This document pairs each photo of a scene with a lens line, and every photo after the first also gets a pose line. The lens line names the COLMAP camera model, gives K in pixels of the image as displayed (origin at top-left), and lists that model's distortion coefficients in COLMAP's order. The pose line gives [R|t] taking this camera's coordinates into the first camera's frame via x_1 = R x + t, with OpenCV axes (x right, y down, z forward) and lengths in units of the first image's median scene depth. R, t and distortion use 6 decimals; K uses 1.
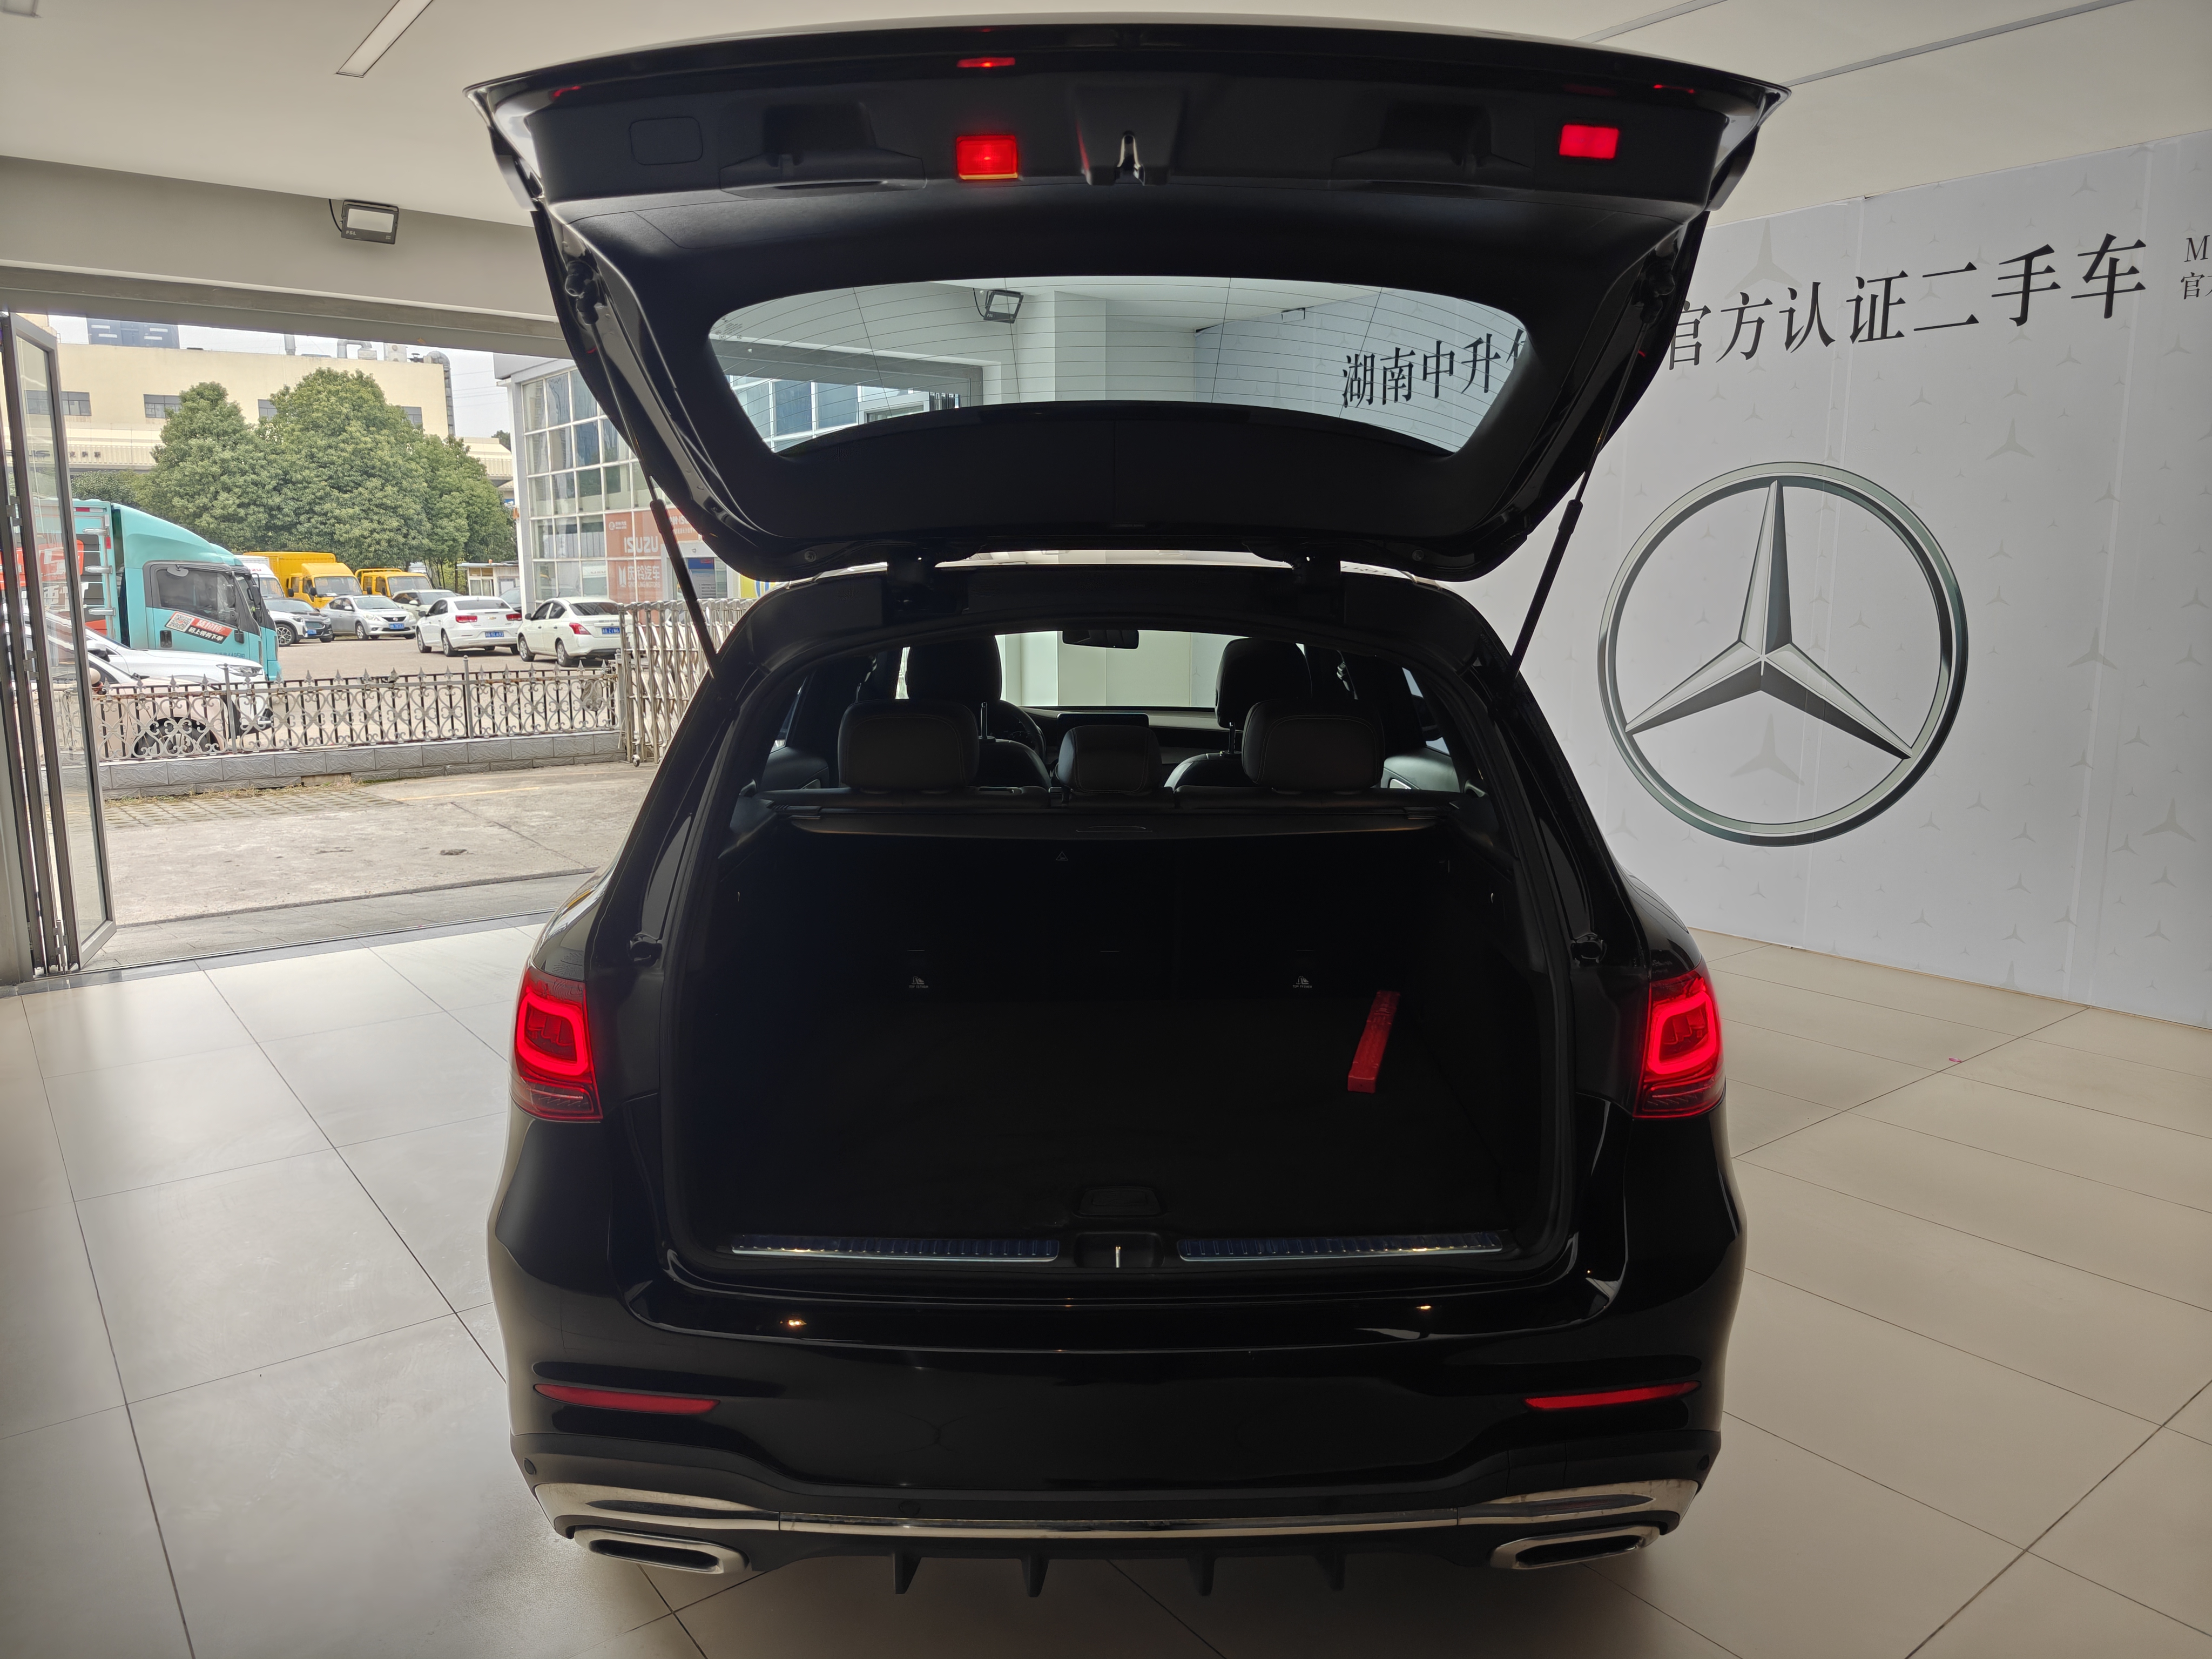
lens RADIAL K [[1499.5, 0, 1106.0], [0, 1499.5, 829.5], [0, 0, 1]] dist [0.075556, -0.089372]
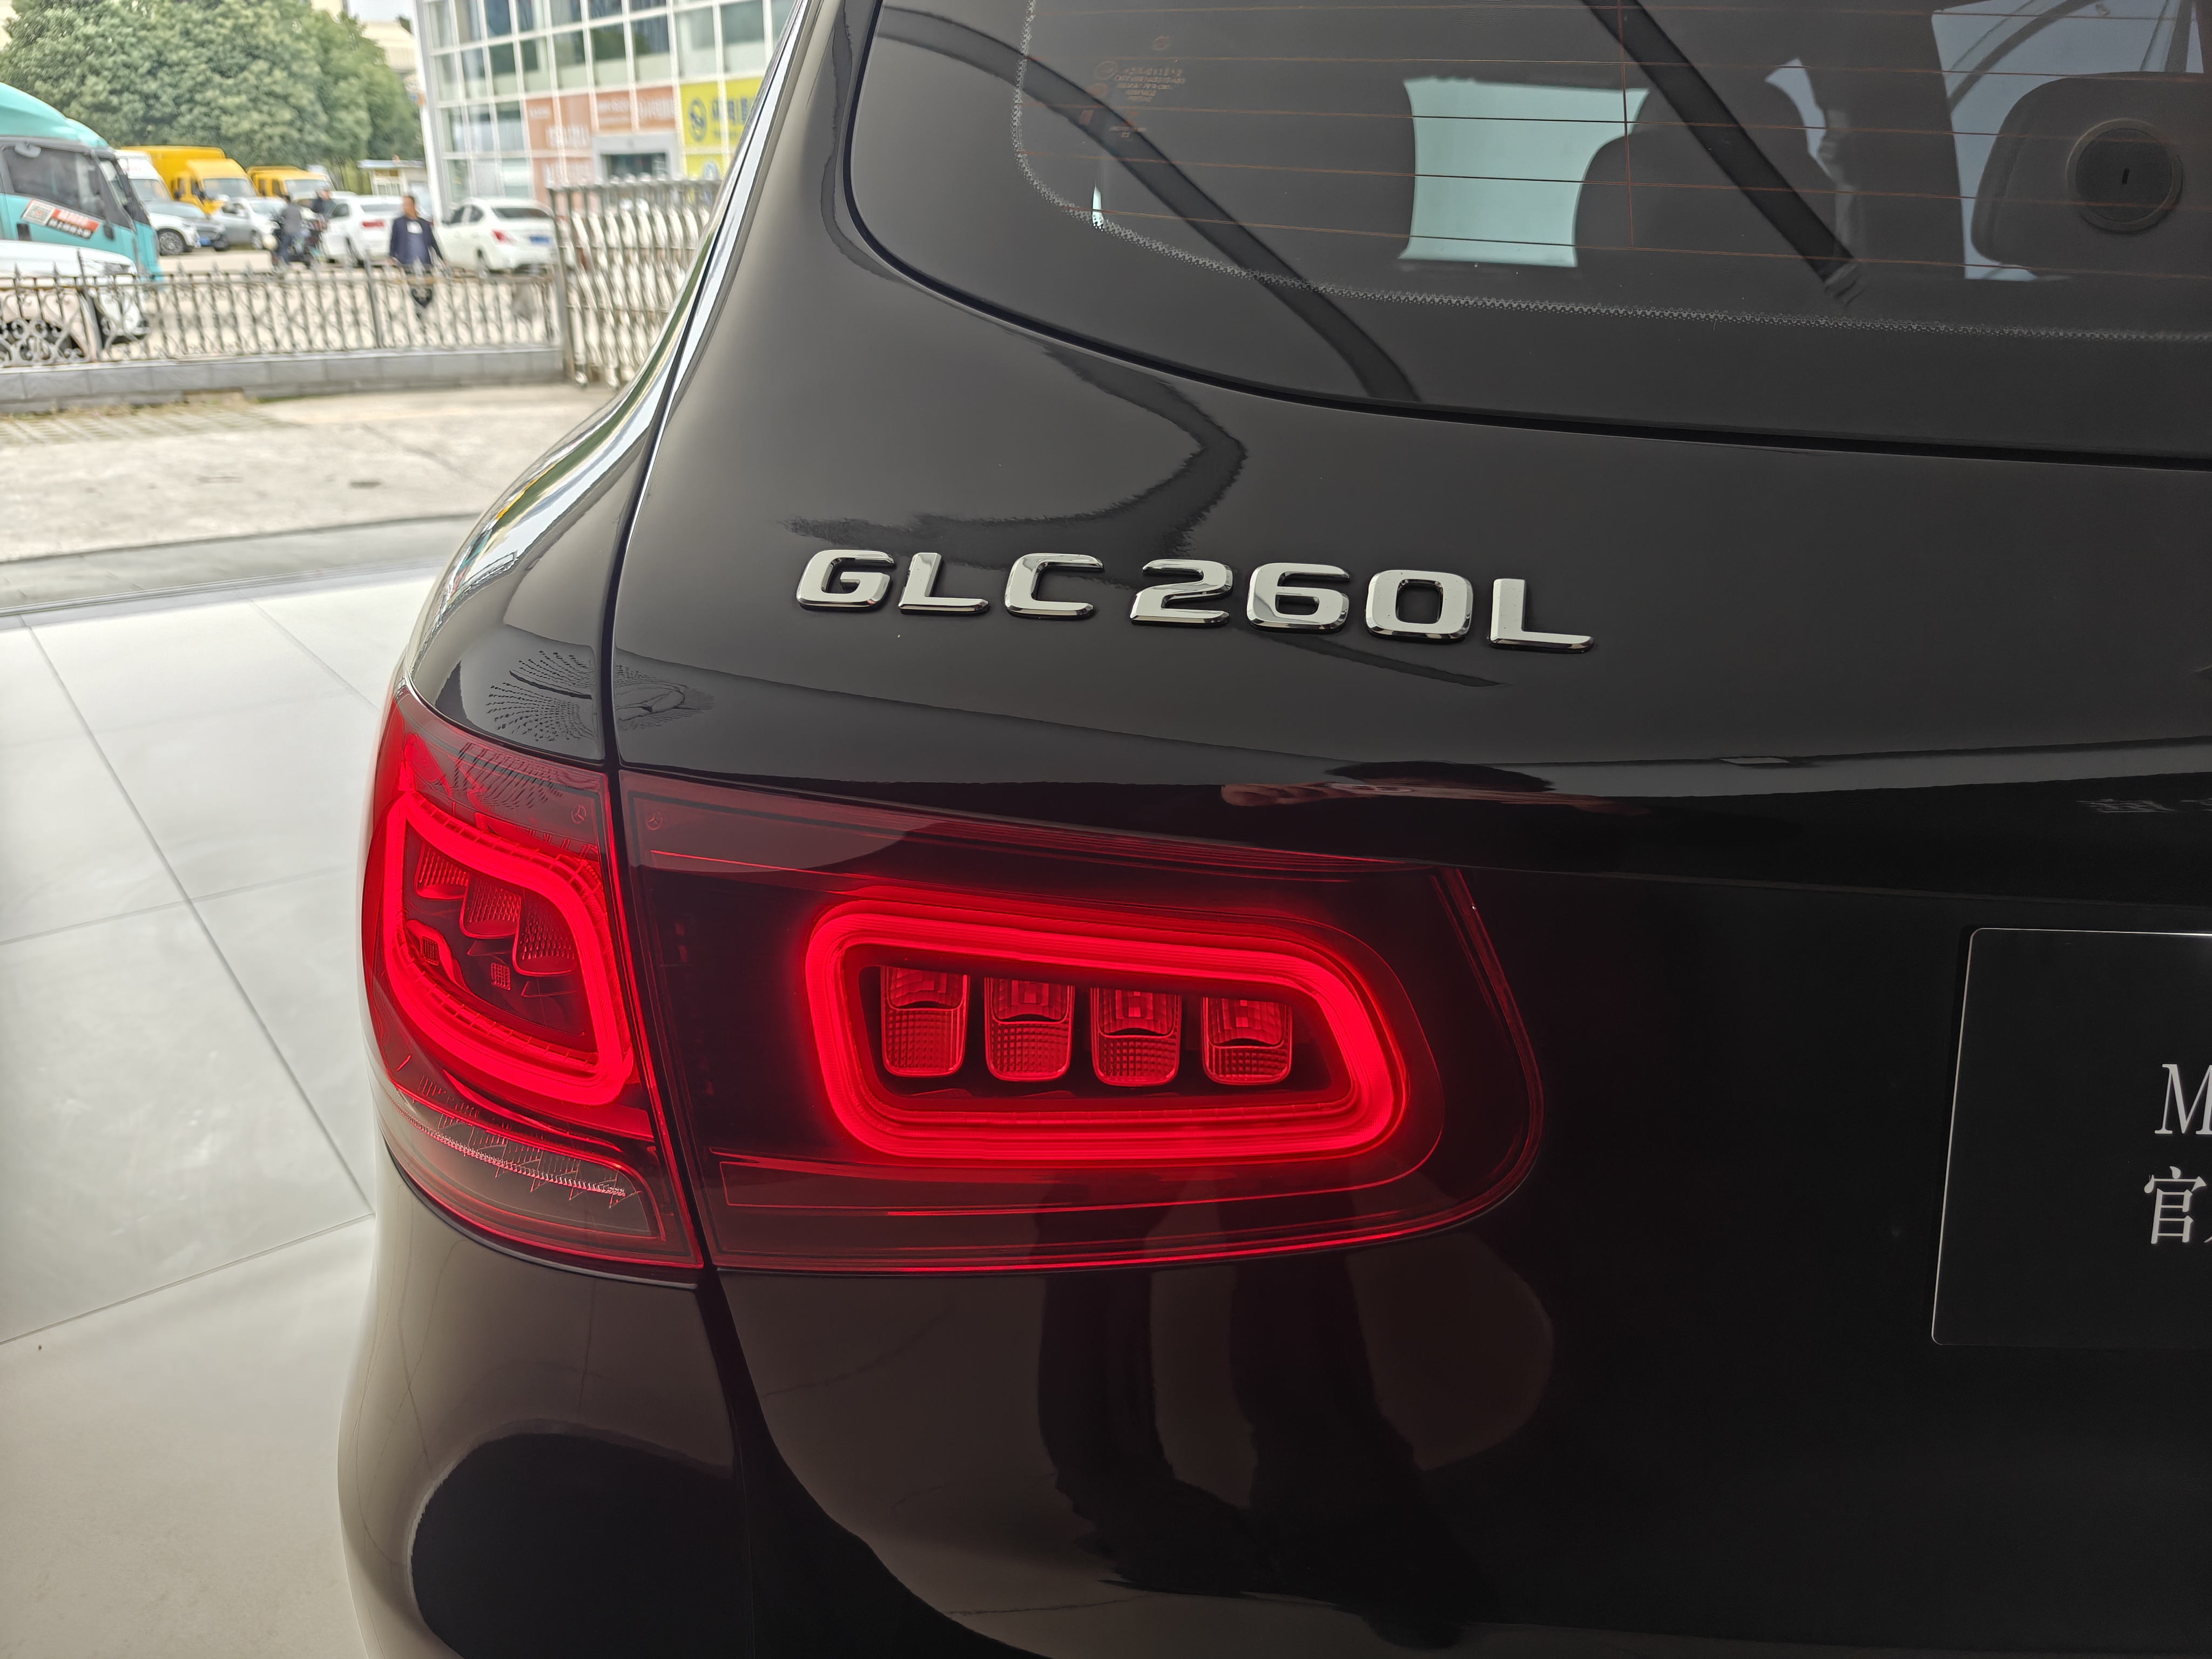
lens RADIAL K [[1561.2, 0, 1106.0], [0, 1561.2, 829.5], [0, 0, 1]] dist [-0.019708, 0.001443]
pose [[0.999648, 0.012074, 0.023633, -0.023443], [-0.016900, 0.976224, 0.216104, 0.004573], [-0.020462, -0.216427, 0.976084, 0.064807]]
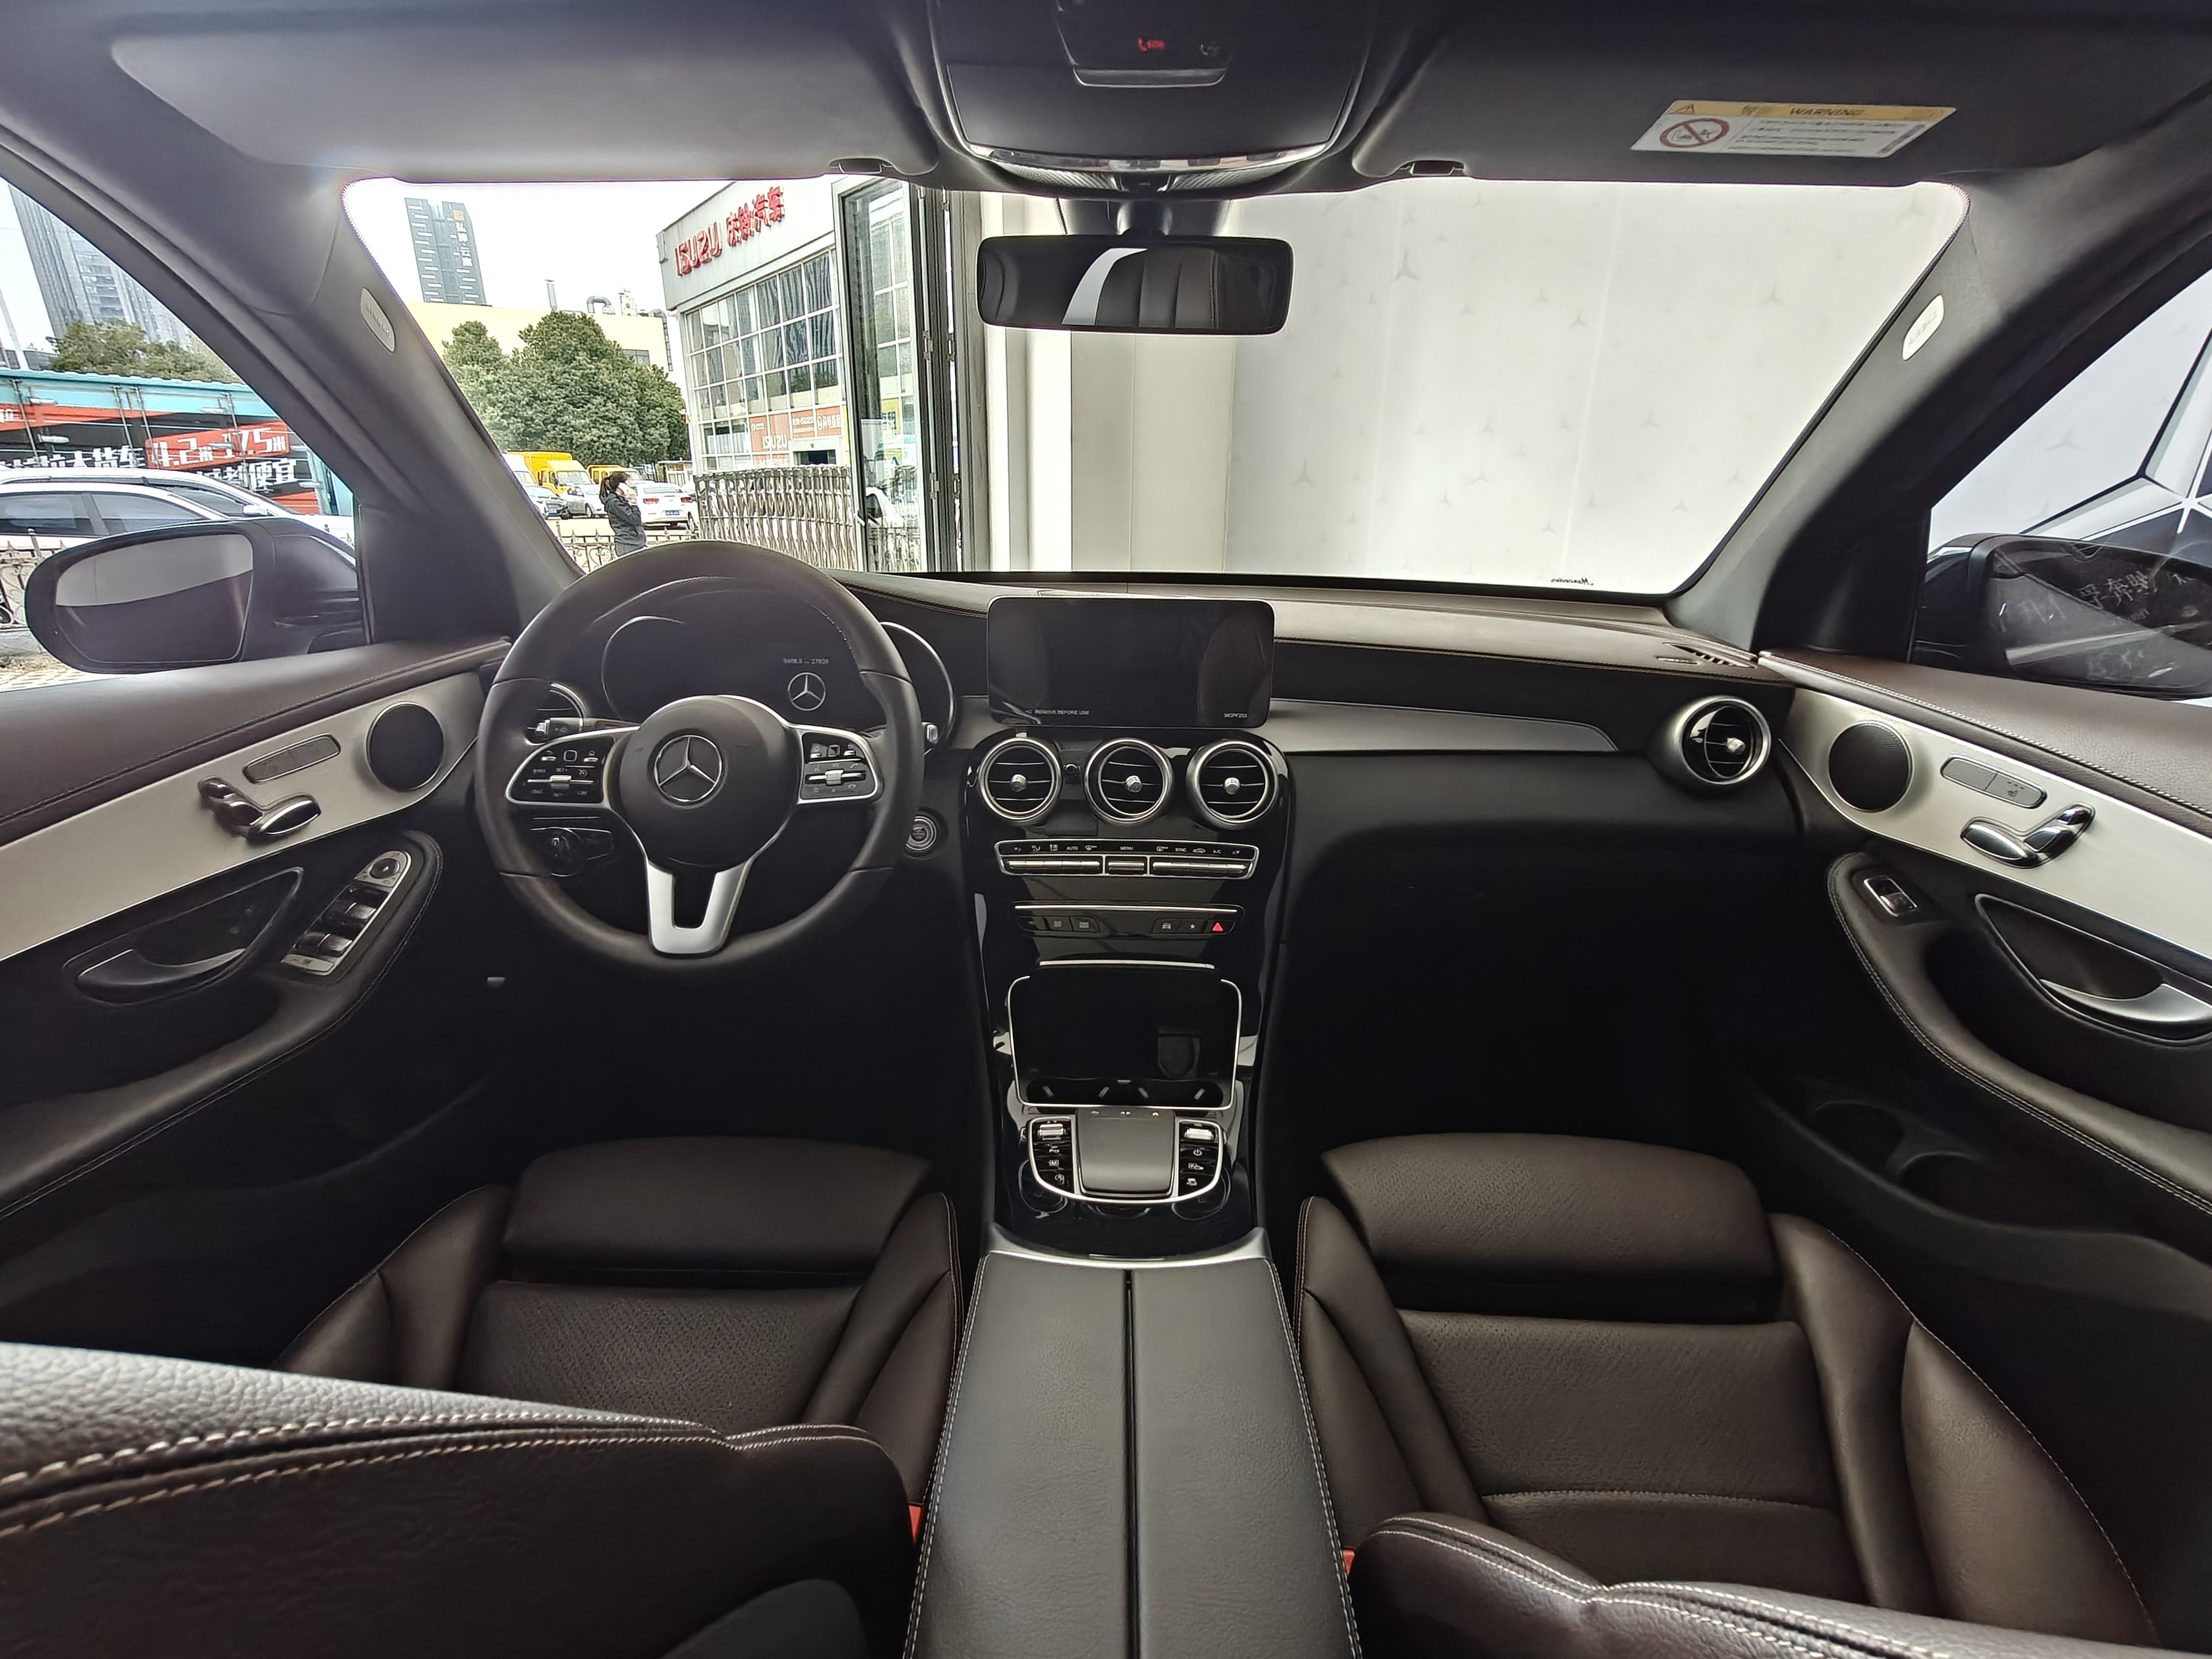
lens RADIAL K [[989.8, 0, 1106.0], [0, 989.8, 829.5], [0, 0, 1]] dist [0.002013, 0.000237]
pose [[0.999663, 0.015509, -0.020836, 0.002349], [-0.011694, 0.985011, 0.172092, -0.015799], [0.023192, -0.171790, 0.984860, 0.184314]]
